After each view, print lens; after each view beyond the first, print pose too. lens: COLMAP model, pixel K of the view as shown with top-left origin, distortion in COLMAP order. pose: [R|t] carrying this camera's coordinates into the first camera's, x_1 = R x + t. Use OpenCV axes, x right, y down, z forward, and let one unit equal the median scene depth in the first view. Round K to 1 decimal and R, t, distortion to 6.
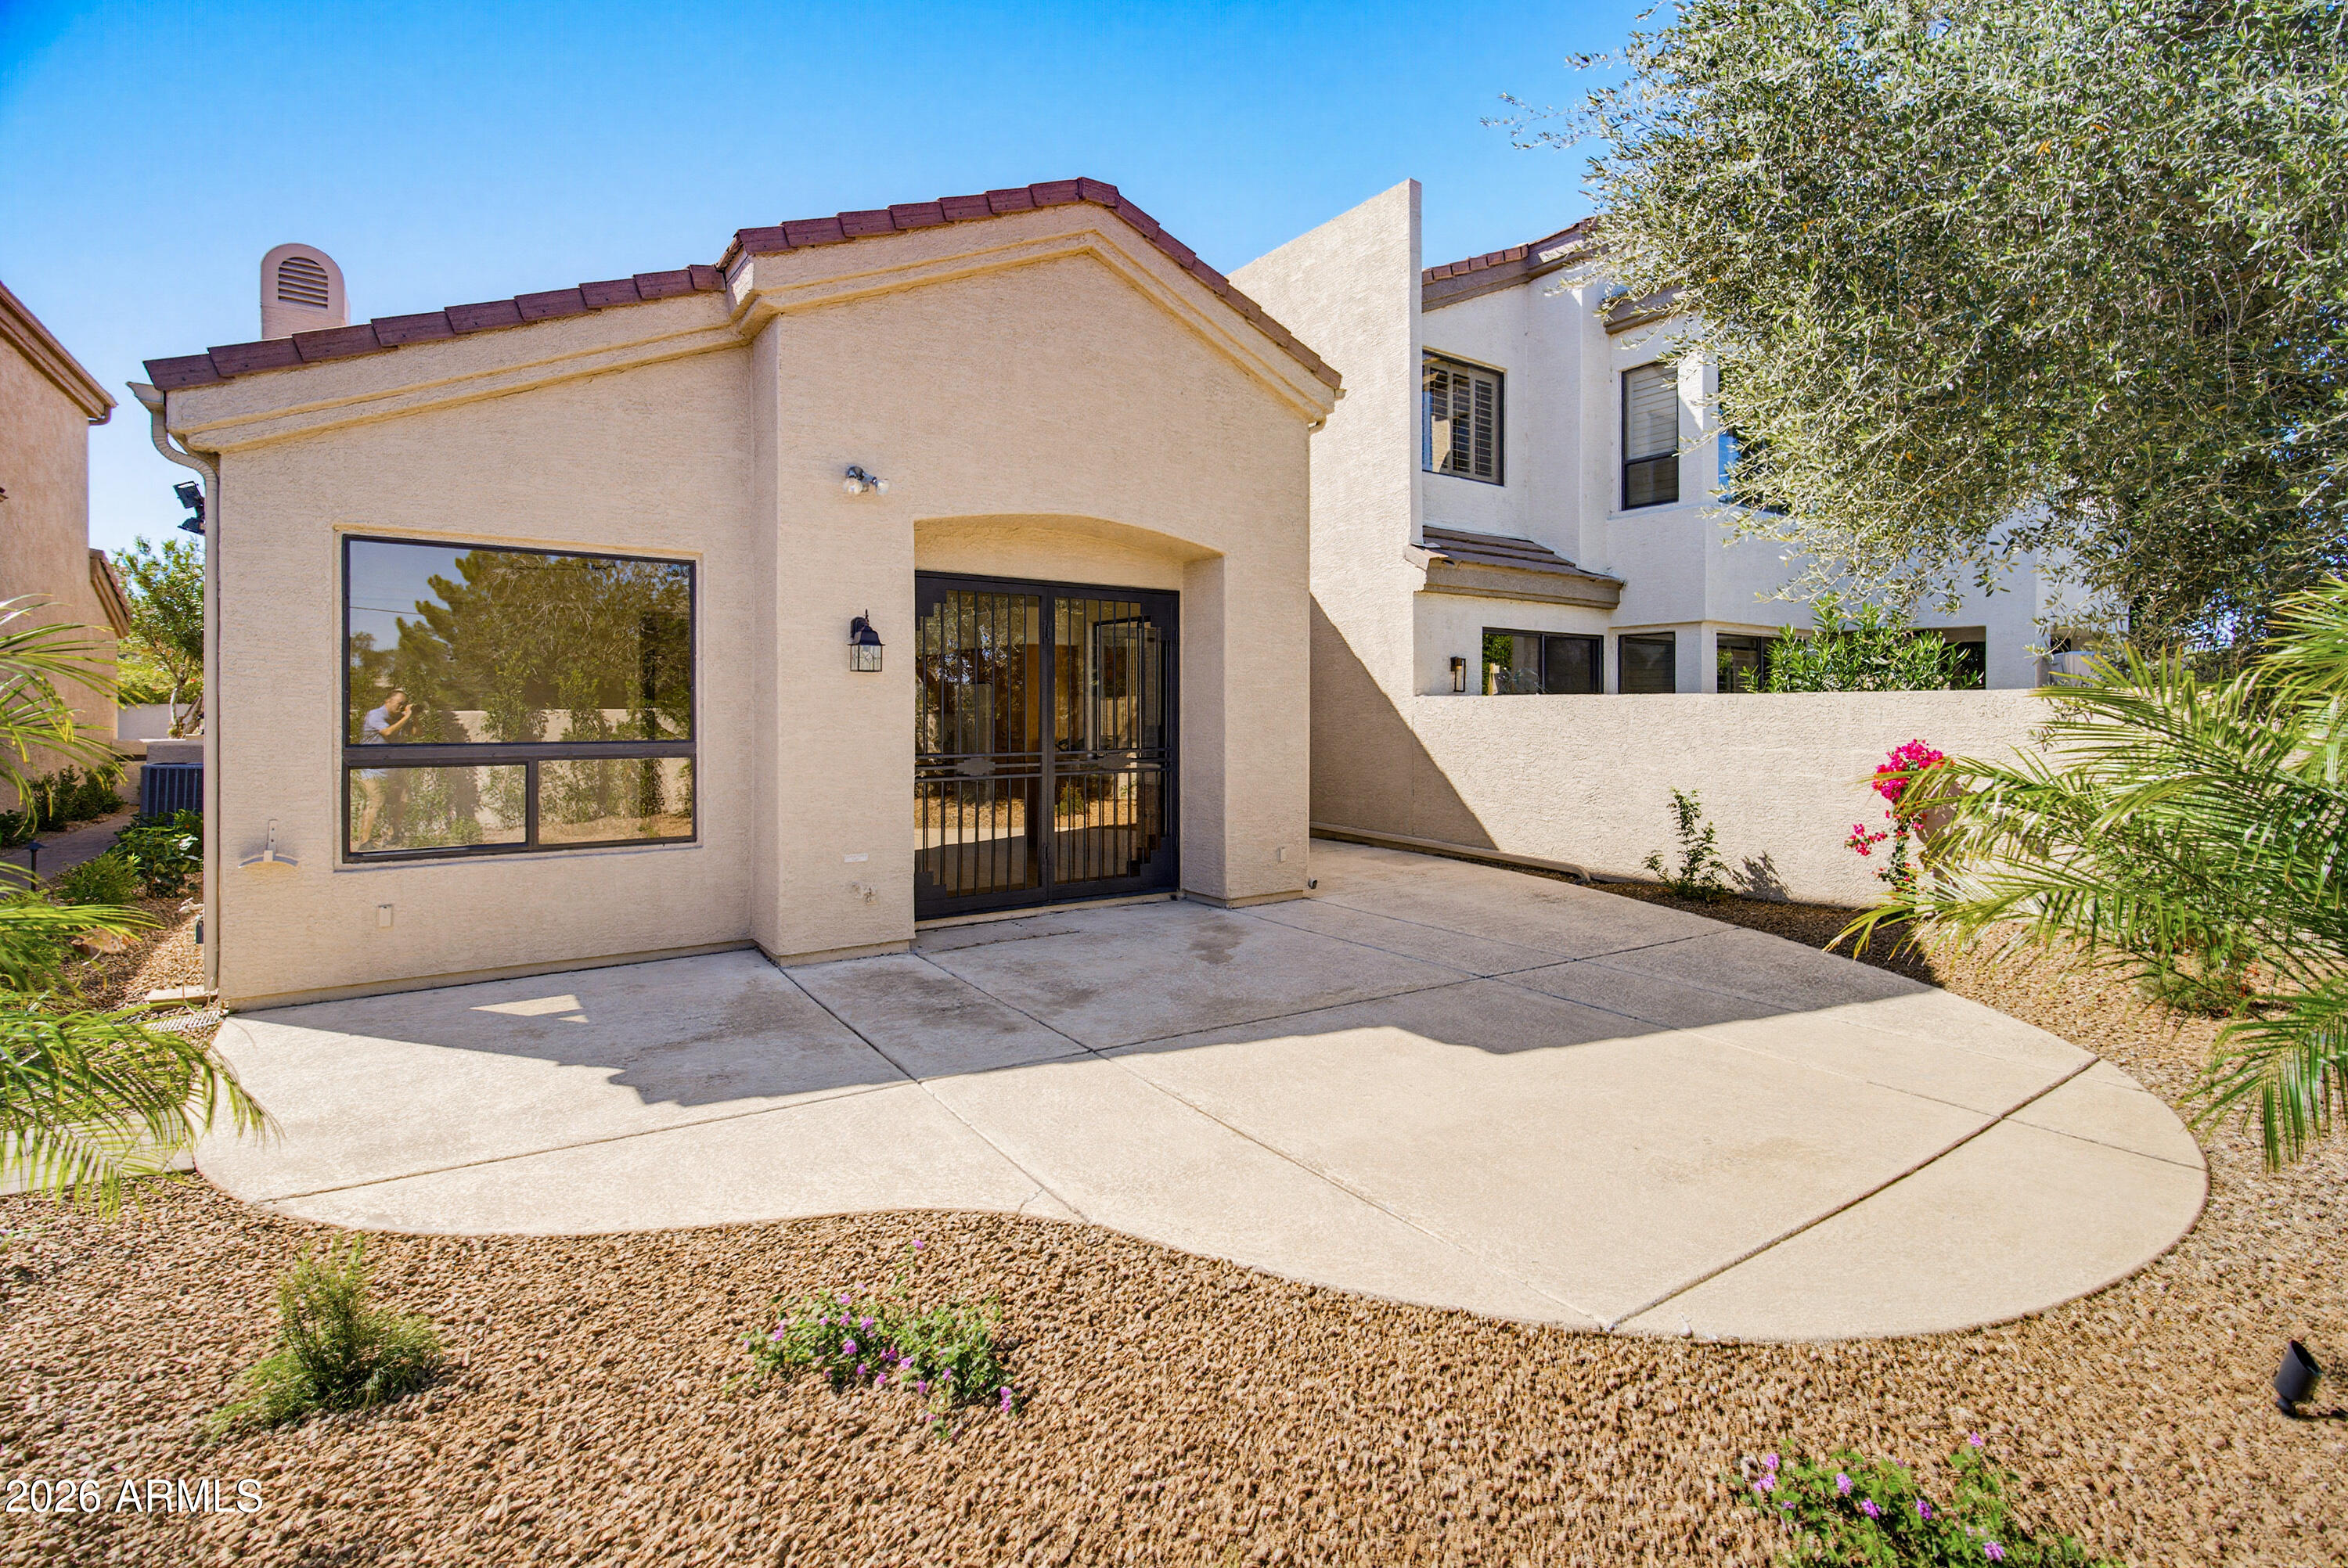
lens RADIAL K [[1078.8, 0, 1168.0], [0, 1078.8, 710.2], [0, 0, 1]] dist [-0.005164, 0.002246]
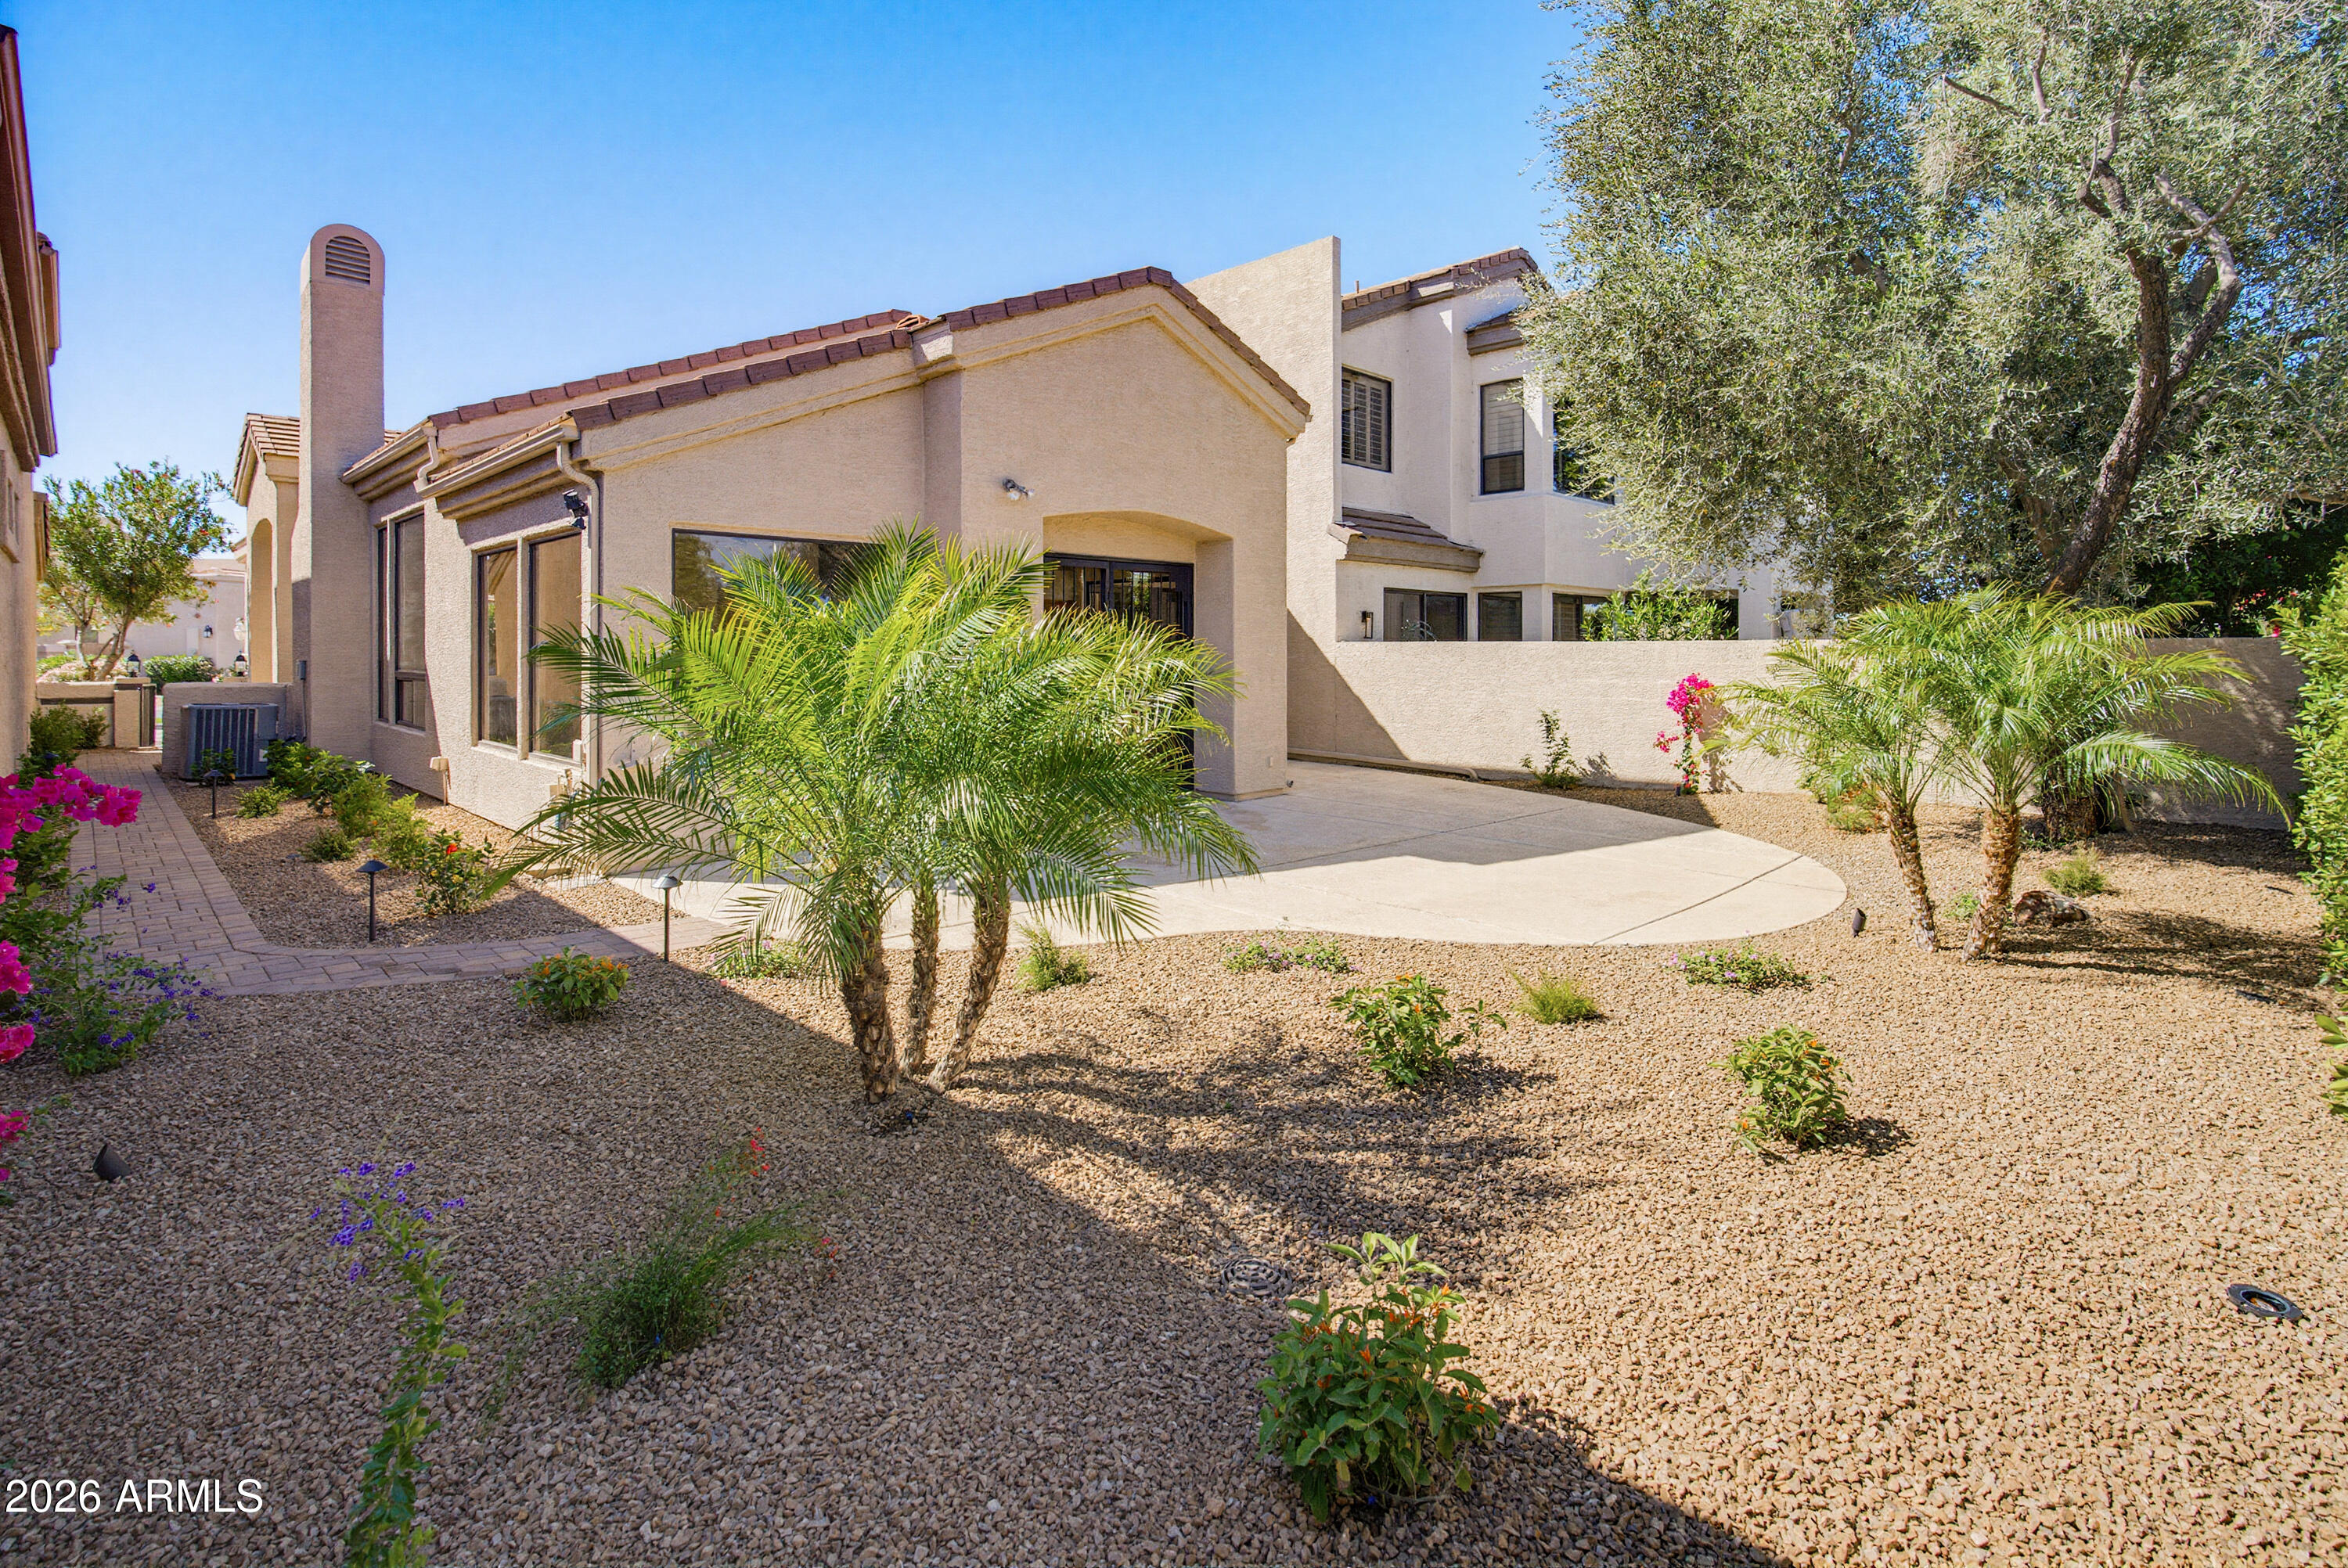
lens RADIAL K [[1078.8, 0, 1178.0], [0, 1078.8, 655.9], [0, 0, 1]] dist [-0.005164, 0.002246]
pose [[0.984669, -0.003198, 0.174403, -0.201759], [0.002356, 0.999985, 0.005038, -0.004101], [-0.174417, -0.004550, 0.984661, -0.252655]]
